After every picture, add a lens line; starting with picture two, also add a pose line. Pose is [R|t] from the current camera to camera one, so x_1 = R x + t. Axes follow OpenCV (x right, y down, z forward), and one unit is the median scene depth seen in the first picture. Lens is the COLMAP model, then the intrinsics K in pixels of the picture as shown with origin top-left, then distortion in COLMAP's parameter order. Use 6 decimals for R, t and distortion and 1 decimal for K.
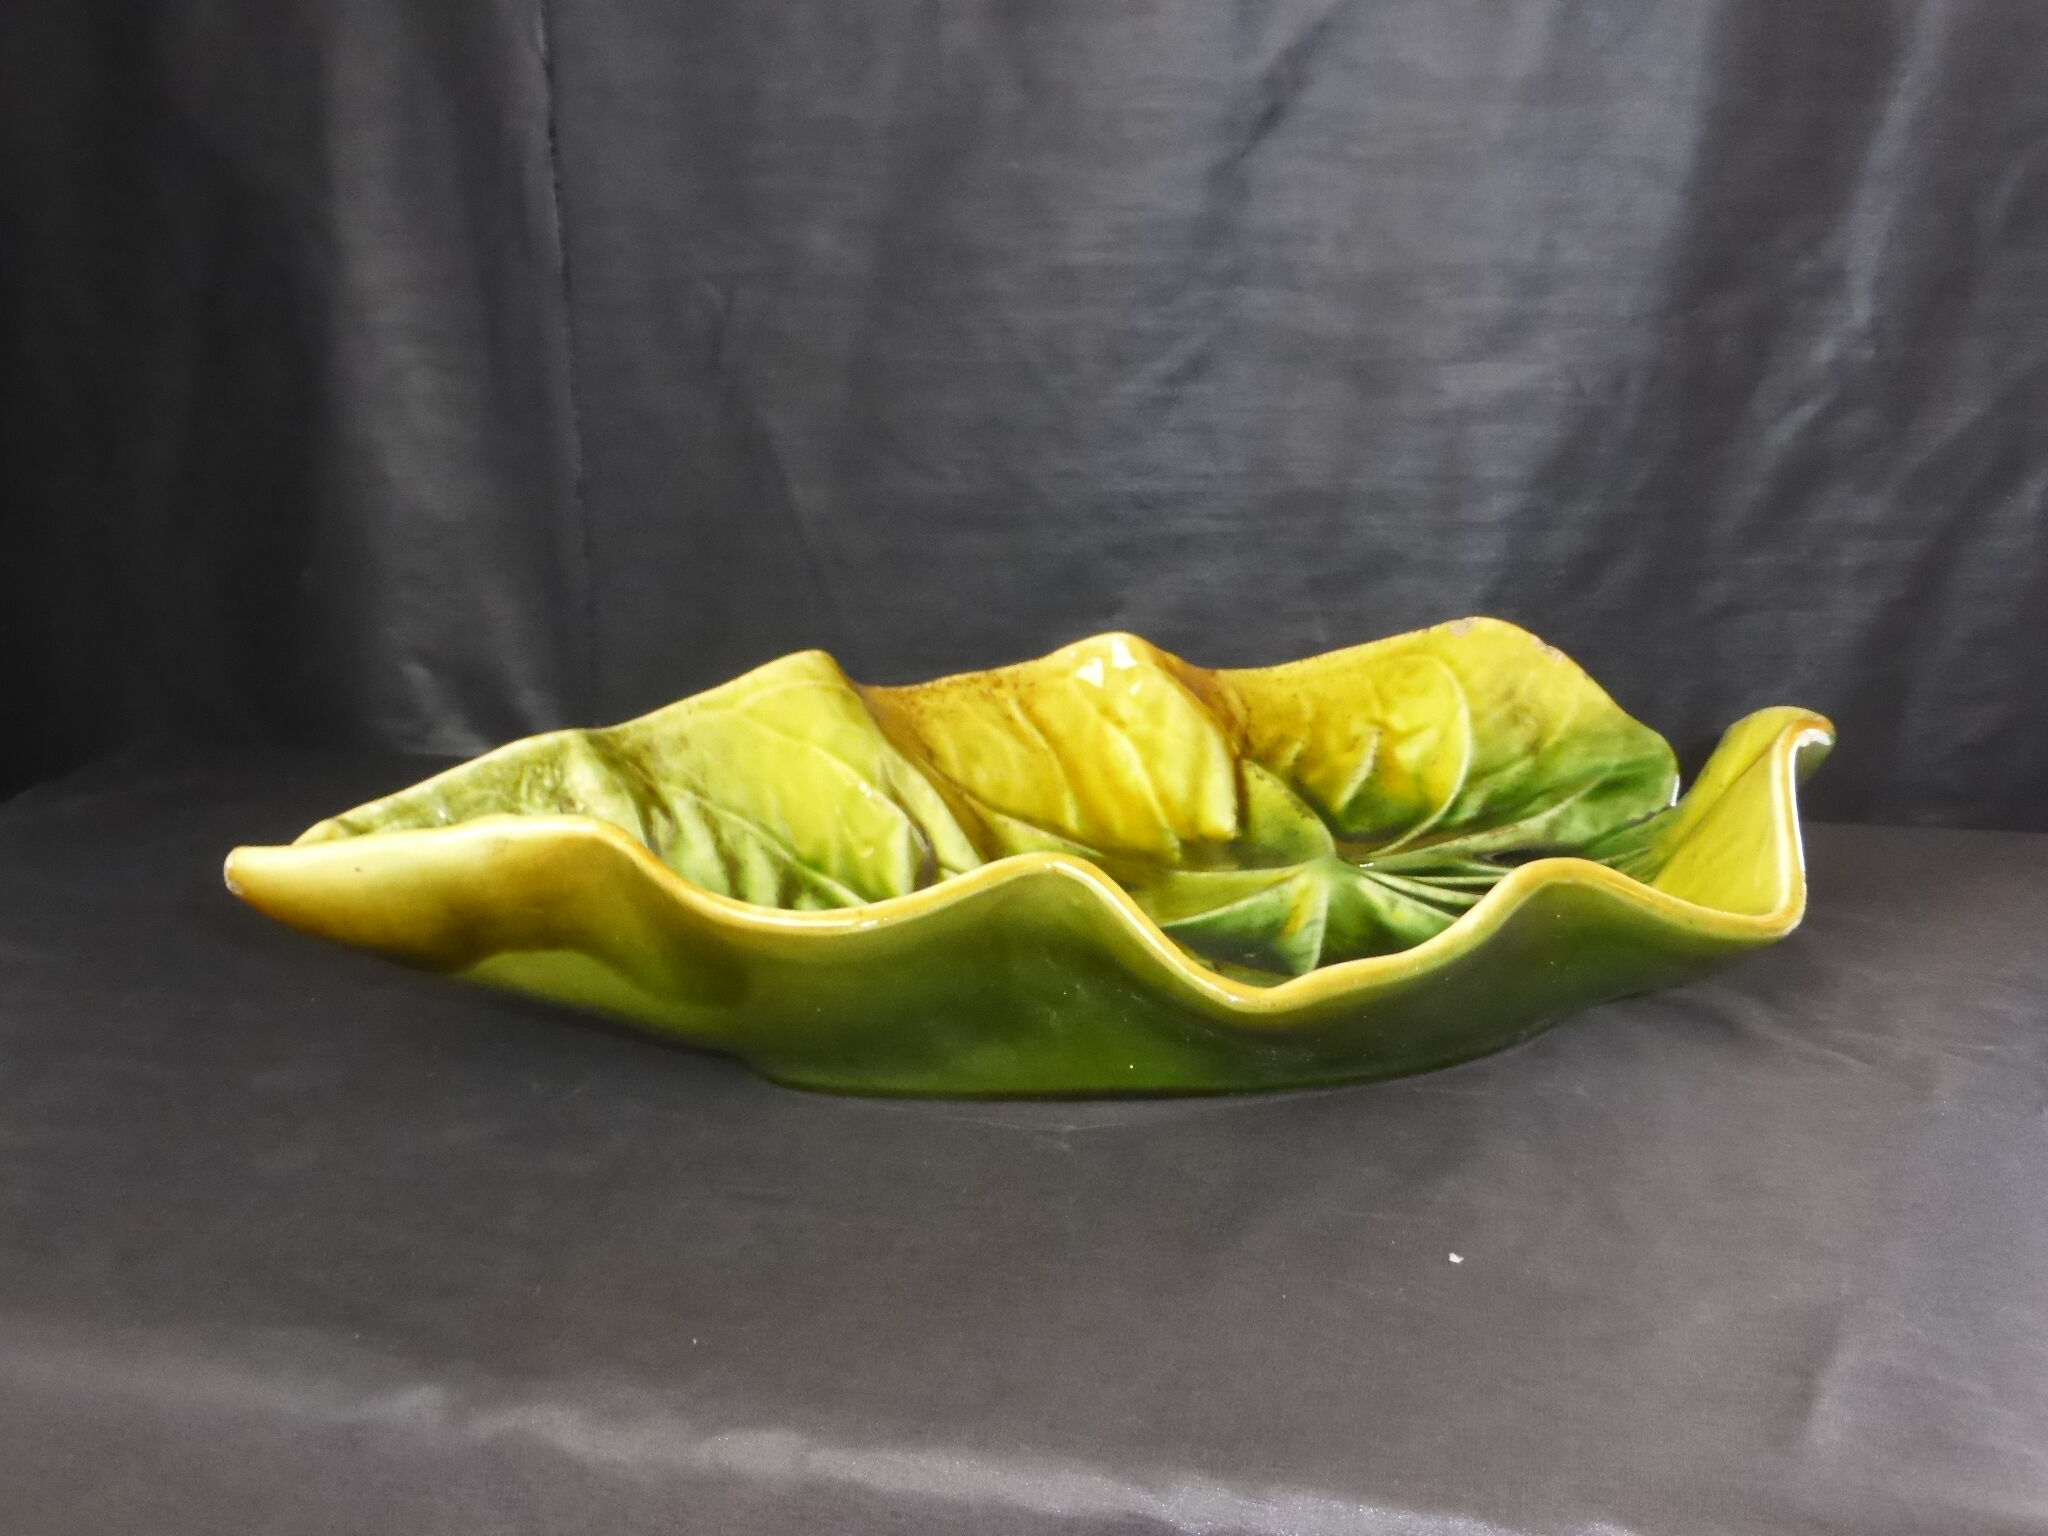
lens RADIAL K [[2067.0, 0, 1021.5], [0, 2067.0, 762.6], [0, 0, 1]] dist [-0.050761, 0.000000]
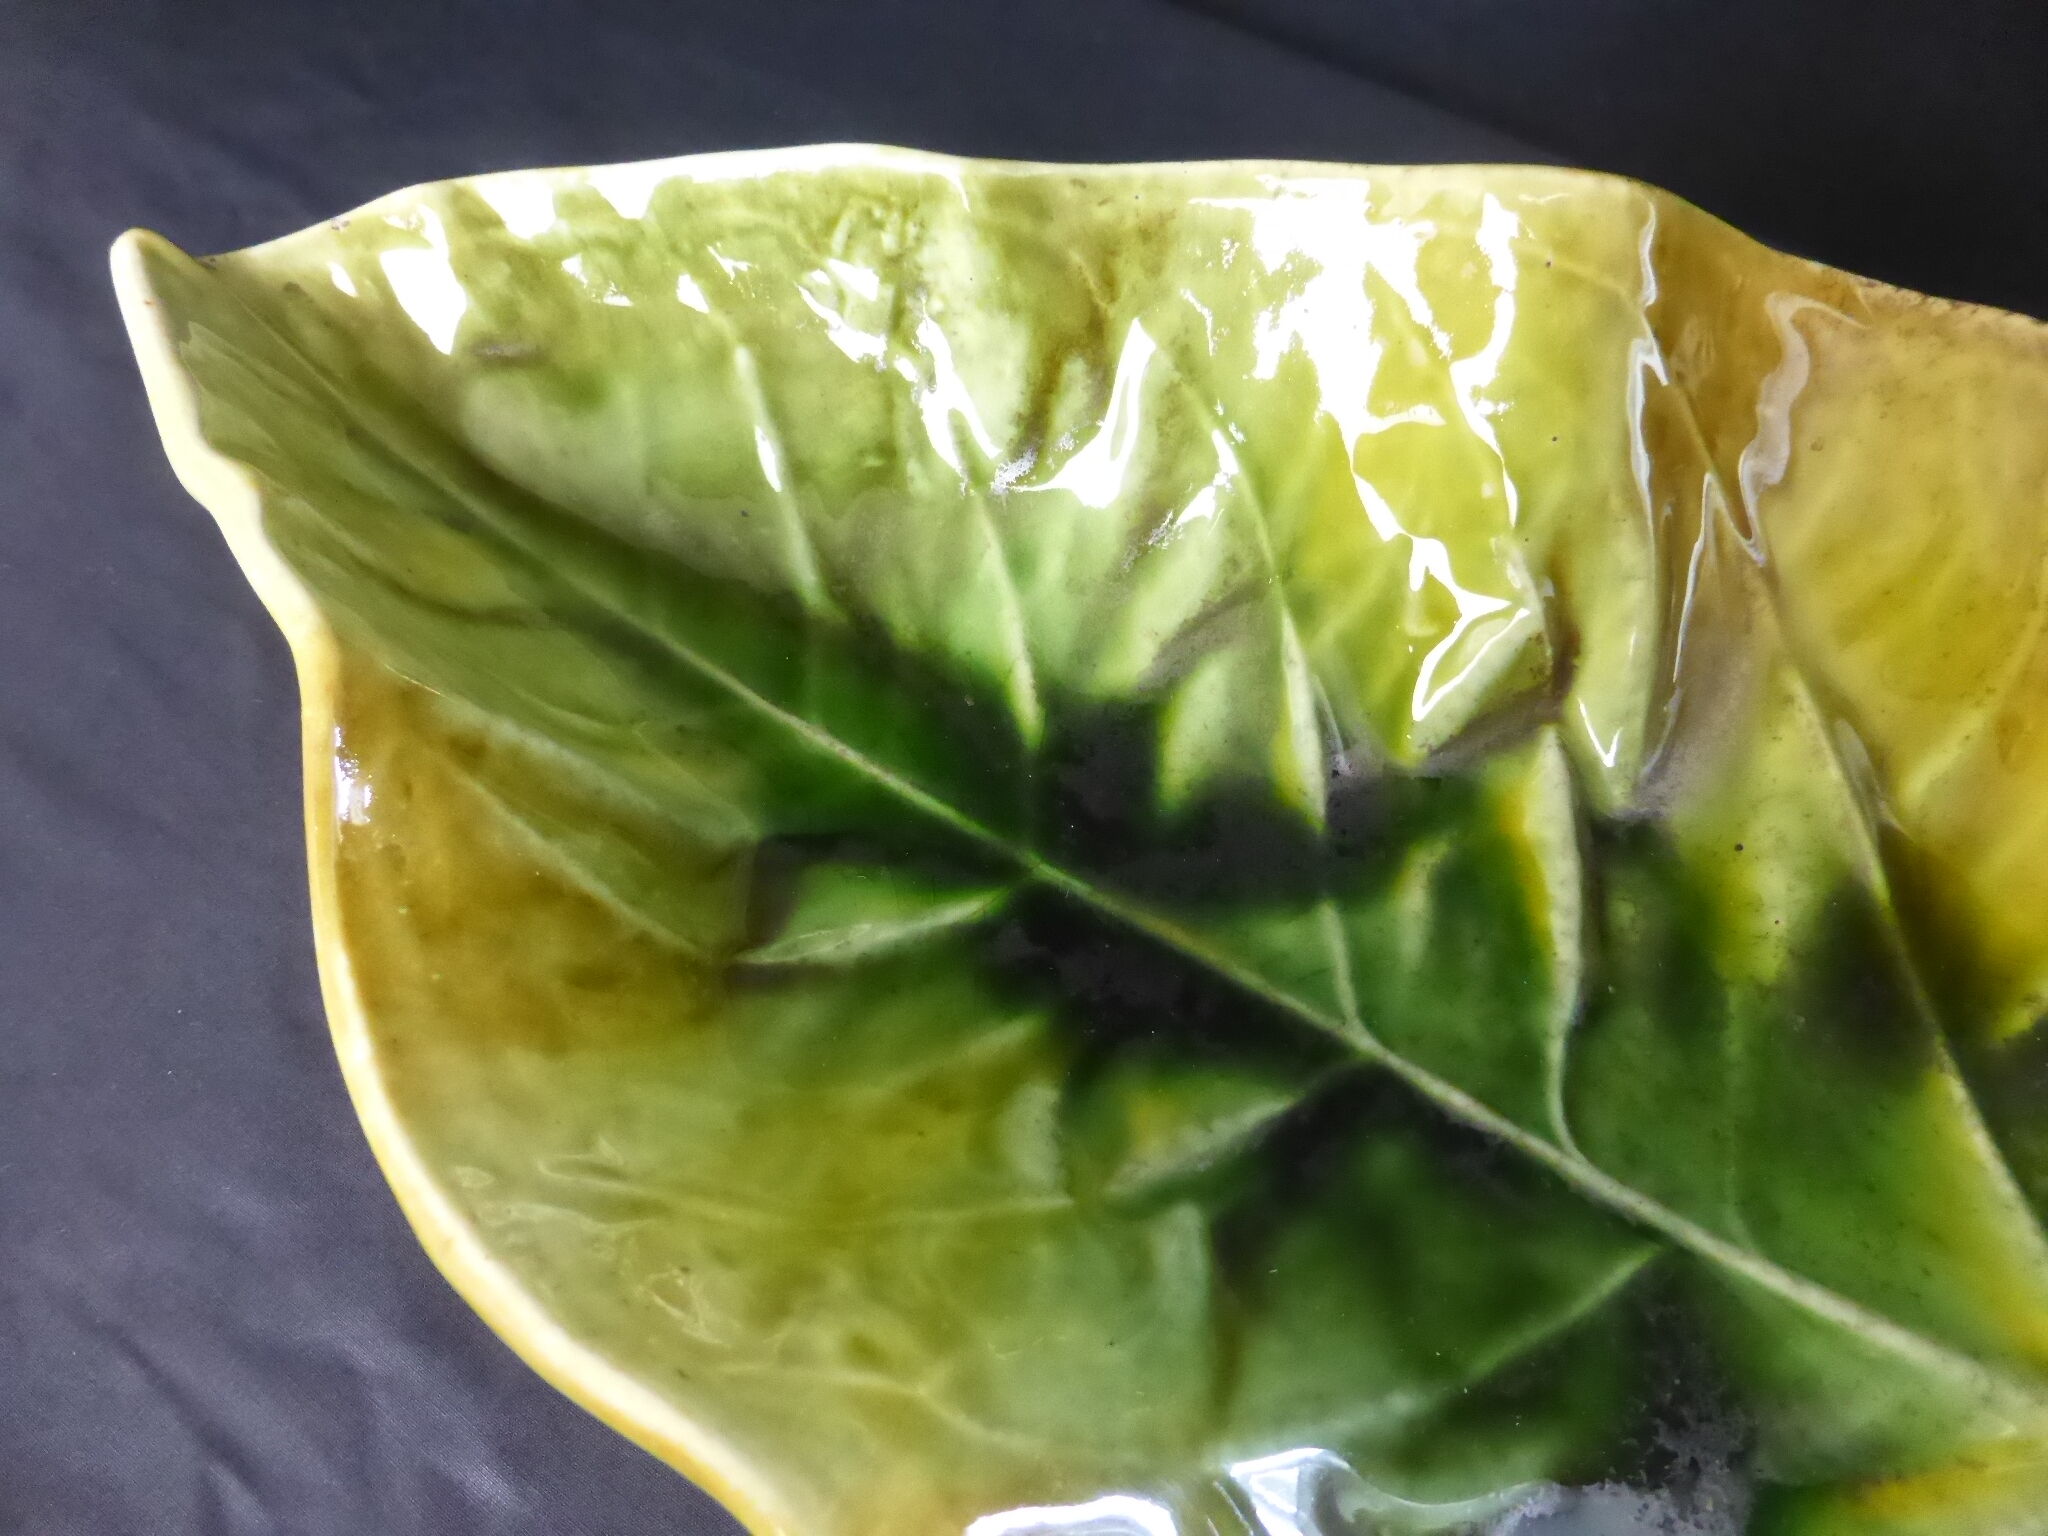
lens RADIAL K [[1511.1, 0, 1034.0], [0, 1511.1, 763.1], [0, 0, 1]] dist [-0.026374, 0.002222]
pose [[0.599471, 0.700286, -0.387600, 0.032595], [-0.232776, 0.615865, 0.752679, -0.180218], [0.765800, -0.360985, 0.532203, 0.668124]]
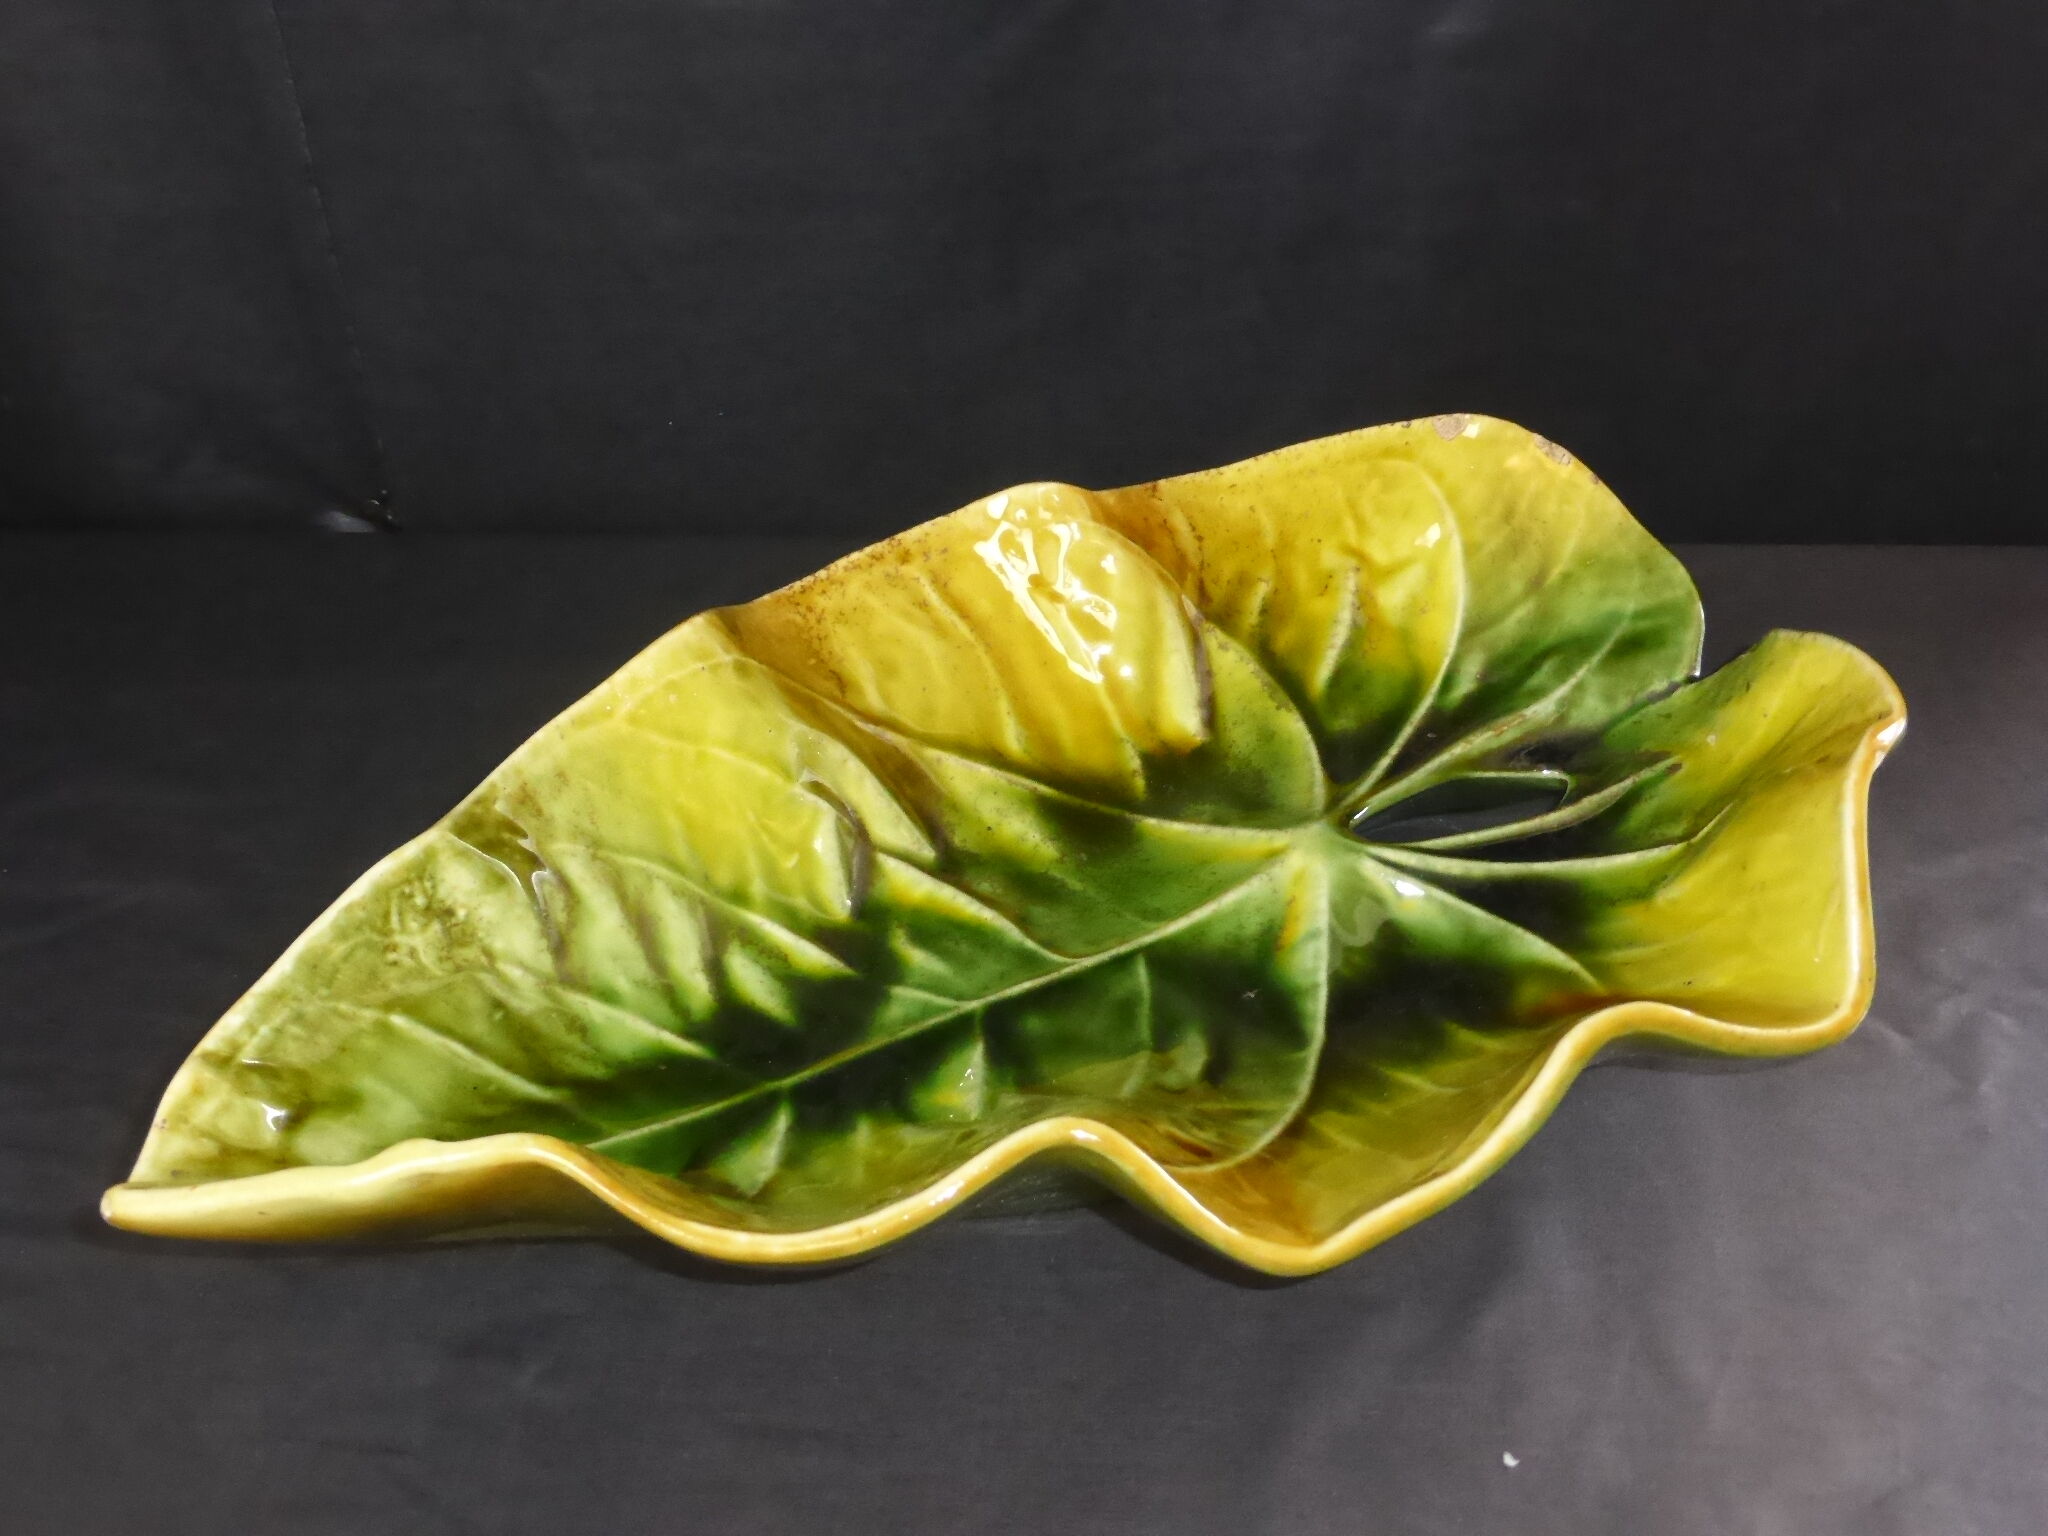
lens RADIAL K [[2311.8, 0, 1024.7], [0, 2311.8, 774.0], [0, 0, 1]] dist [-0.056566, 0.000000]
pose [[0.992242, -0.100999, 0.072497, -0.041593], [0.063014, 0.911236, 0.407035, -0.348641], [-0.107172, -0.399309, 0.910531, 0.120978]]
